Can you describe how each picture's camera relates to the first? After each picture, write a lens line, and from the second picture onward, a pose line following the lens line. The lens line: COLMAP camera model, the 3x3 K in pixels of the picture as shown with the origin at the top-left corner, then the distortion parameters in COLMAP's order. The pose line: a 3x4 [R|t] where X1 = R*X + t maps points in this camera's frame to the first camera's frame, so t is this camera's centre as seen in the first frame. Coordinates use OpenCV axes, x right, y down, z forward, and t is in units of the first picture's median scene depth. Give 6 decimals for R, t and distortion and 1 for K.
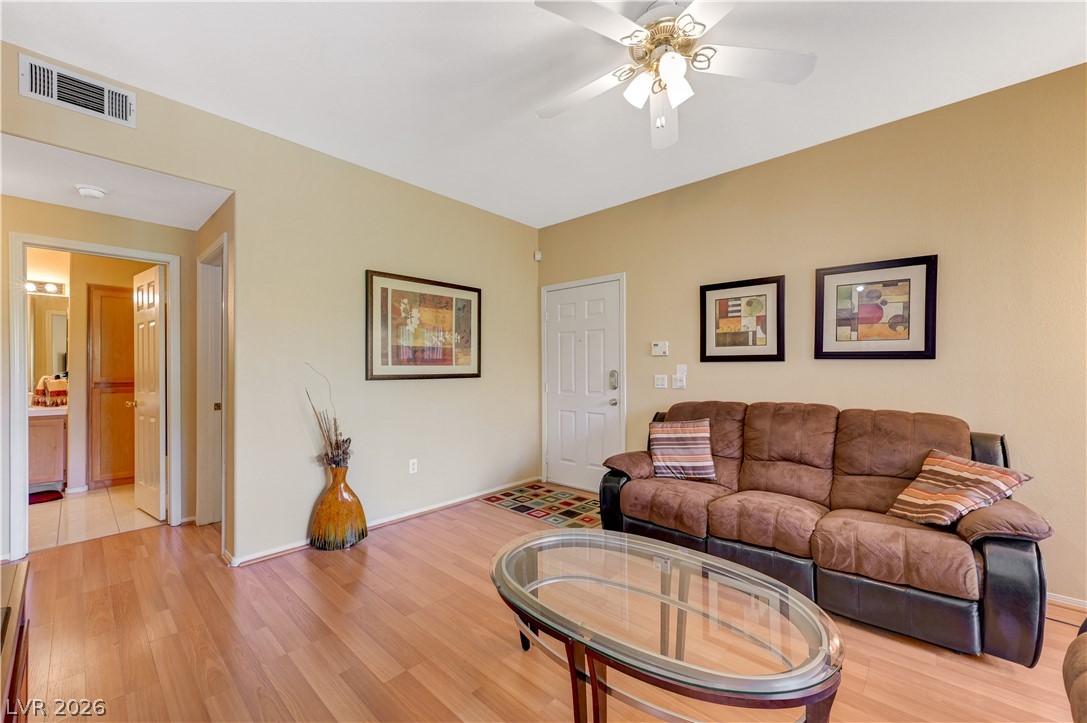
lens RADIAL K [[428.7, 0, 546.3], [0, 428.7, 367.0], [0, 0, 1]] dist [0.000131, 0.000587]
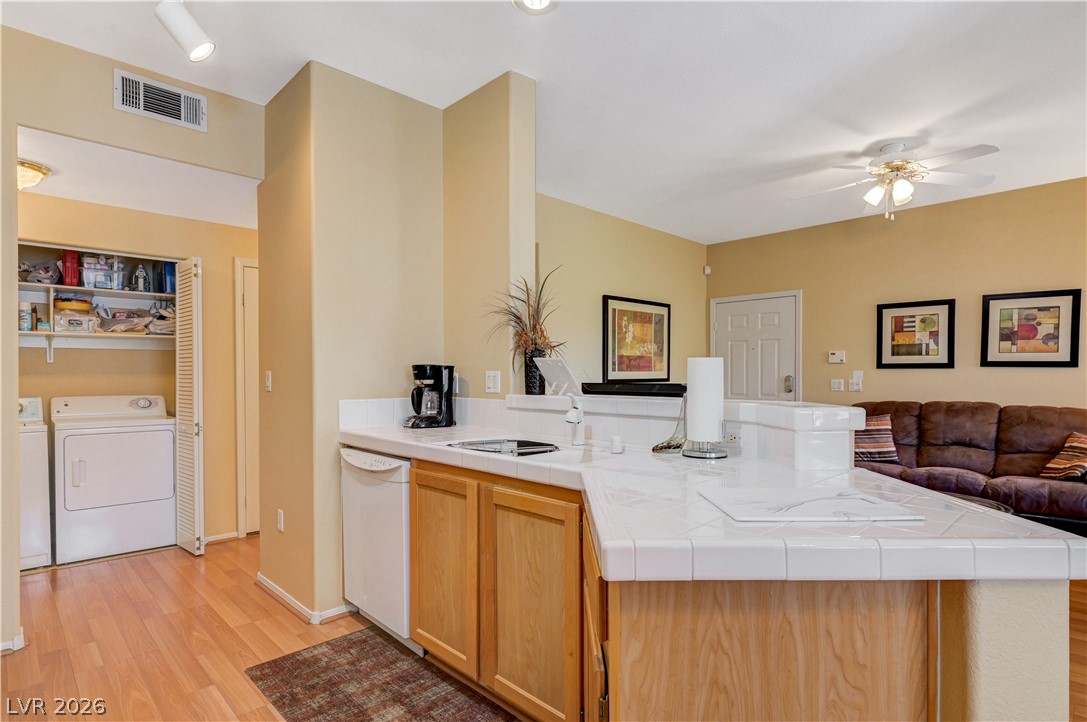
lens RADIAL K [[563.1, 0, 546.2], [0, 563.1, 382.2], [0, 0, 1]] dist [0.001054, 0.000042]
pose [[0.998492, 0.001090, -0.054880, -0.515233], [-0.000043, 0.999818, 0.019078, -0.004135], [0.054891, -0.019047, 0.998311, -0.668880]]
